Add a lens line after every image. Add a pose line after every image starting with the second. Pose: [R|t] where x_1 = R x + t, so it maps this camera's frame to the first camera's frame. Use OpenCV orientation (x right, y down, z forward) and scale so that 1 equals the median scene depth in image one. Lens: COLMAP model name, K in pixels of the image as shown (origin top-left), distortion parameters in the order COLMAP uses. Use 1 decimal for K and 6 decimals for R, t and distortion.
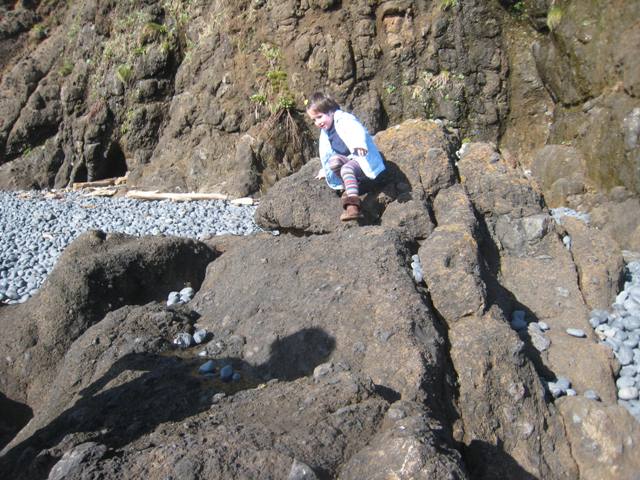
lens RADIAL K [[536.6, 0, 311.6], [0, 536.6, 250.5], [0, 0, 1]] dist [-0.152033, 0.133830]
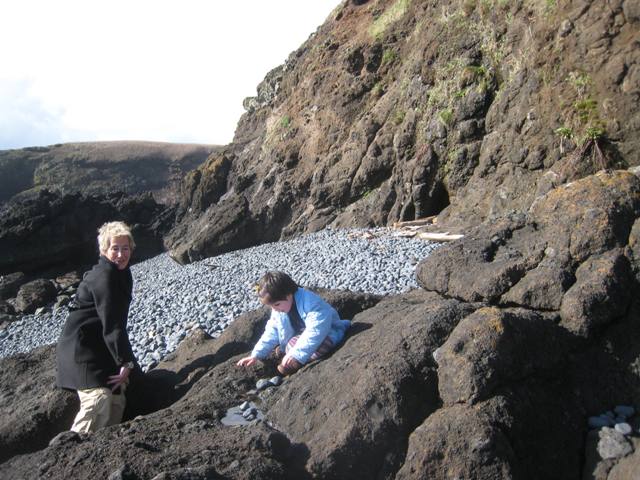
lens RADIAL K [[537.9, 0, 316.9], [0, 537.9, 242.2], [0, 0, 1]] dist [-0.146072, 0.140550]
pose [[0.792547, -0.003510, -0.609800, 0.108598], [-0.038197, 0.997734, -0.055388, -0.018326], [0.608613, 0.067190, 0.790617, 0.002287]]
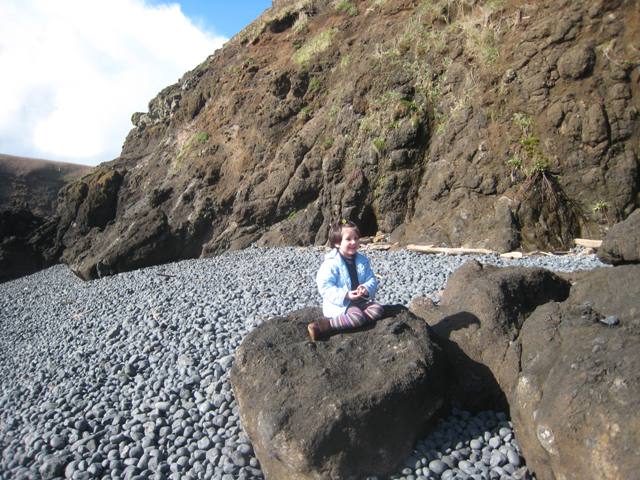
lens RADIAL K [[537.9, 0, 316.9], [0, 537.9, 242.2], [0, 0, 1]] dist [-0.146072, 0.140550]
pose [[0.932163, -0.000135, -0.362039, -0.077391], [-0.049244, 0.990659, -0.127163, 0.028722], [0.358675, 0.136365, 0.923448, -0.112645]]
